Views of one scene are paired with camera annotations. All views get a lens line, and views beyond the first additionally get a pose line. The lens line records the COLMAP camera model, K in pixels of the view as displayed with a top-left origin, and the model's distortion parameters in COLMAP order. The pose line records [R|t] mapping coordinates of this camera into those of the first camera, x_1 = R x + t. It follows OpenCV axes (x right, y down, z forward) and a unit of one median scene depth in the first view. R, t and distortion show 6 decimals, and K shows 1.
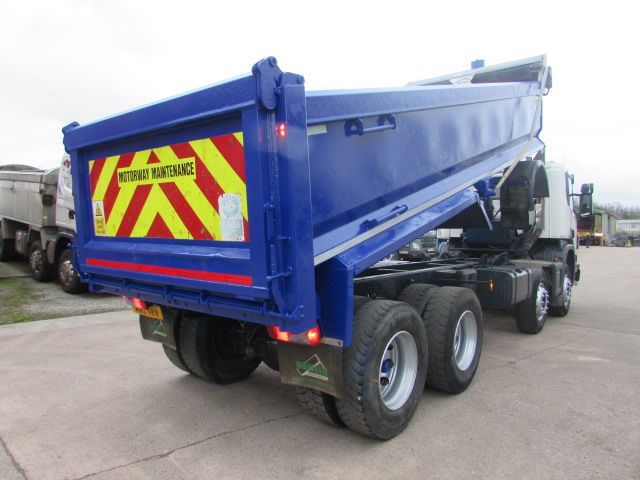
lens RADIAL K [[456.6, 0, 320.0], [0, 456.6, 240.0], [0, 0, 1]] dist [-0.013338, 0.002557]
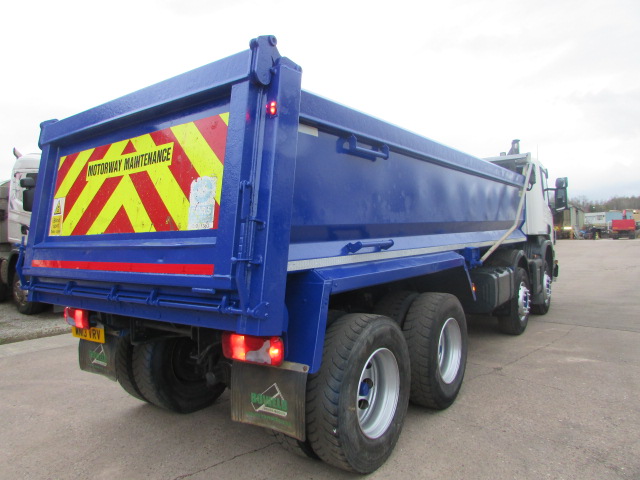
lens RADIAL K [[456.6, 0, 320.0], [0, 456.6, 240.0], [0, 0, 1]] dist [-0.013338, 0.002557]
pose [[0.992010, 0.121301, 0.034661, 0.011270], [-0.110818, 0.969167, -0.220080, 0.171832], [-0.060288, 0.214480, 0.974866, 0.116566]]
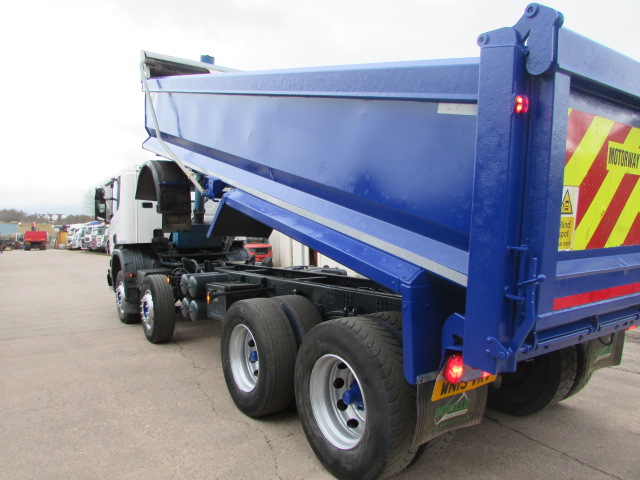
lens RADIAL K [[456.6, 0, 320.0], [0, 456.6, 240.0], [0, 0, 1]] dist [-0.013338, 0.002557]
pose [[0.269854, -0.034746, 0.962274, -1.342821], [0.045861, 0.998678, 0.023200, -0.059600], [-0.961808, 0.037870, 0.271091, 1.405451]]
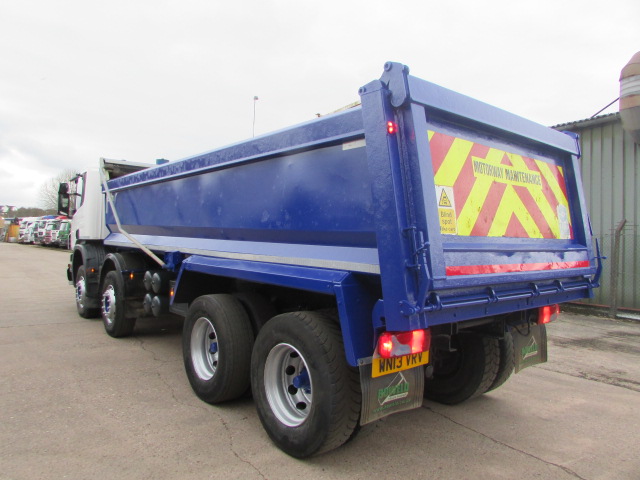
lens RADIAL K [[456.6, 0, 320.0], [0, 456.6, 240.0], [0, 0, 1]] dist [-0.013338, 0.002557]
pose [[0.199587, 0.149731, 0.968373, -1.495404], [0.170880, 0.967795, -0.184861, 0.119060], [-0.964865, 0.202371, 0.167573, 1.337095]]
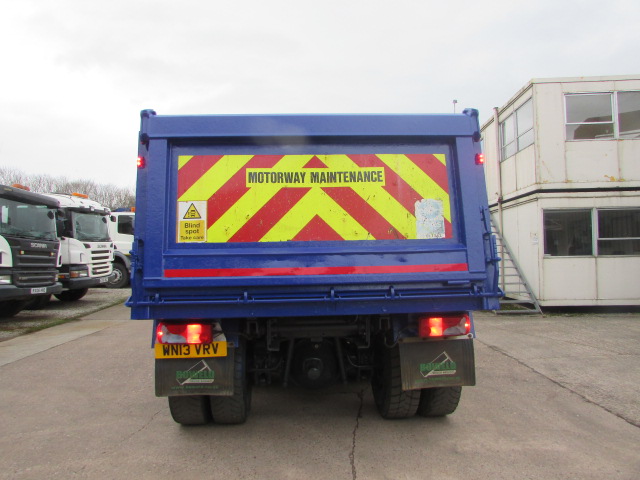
lens RADIAL K [[456.6, 0, 320.0], [0, 456.6, 240.0], [0, 0, 1]] dist [-0.013338, 0.002557]
pose [[0.738227, 0.143902, 0.659025, -1.060683], [0.059338, 0.959340, -0.275947, 0.282281], [-0.671938, 0.242817, 0.699671, 0.335195]]
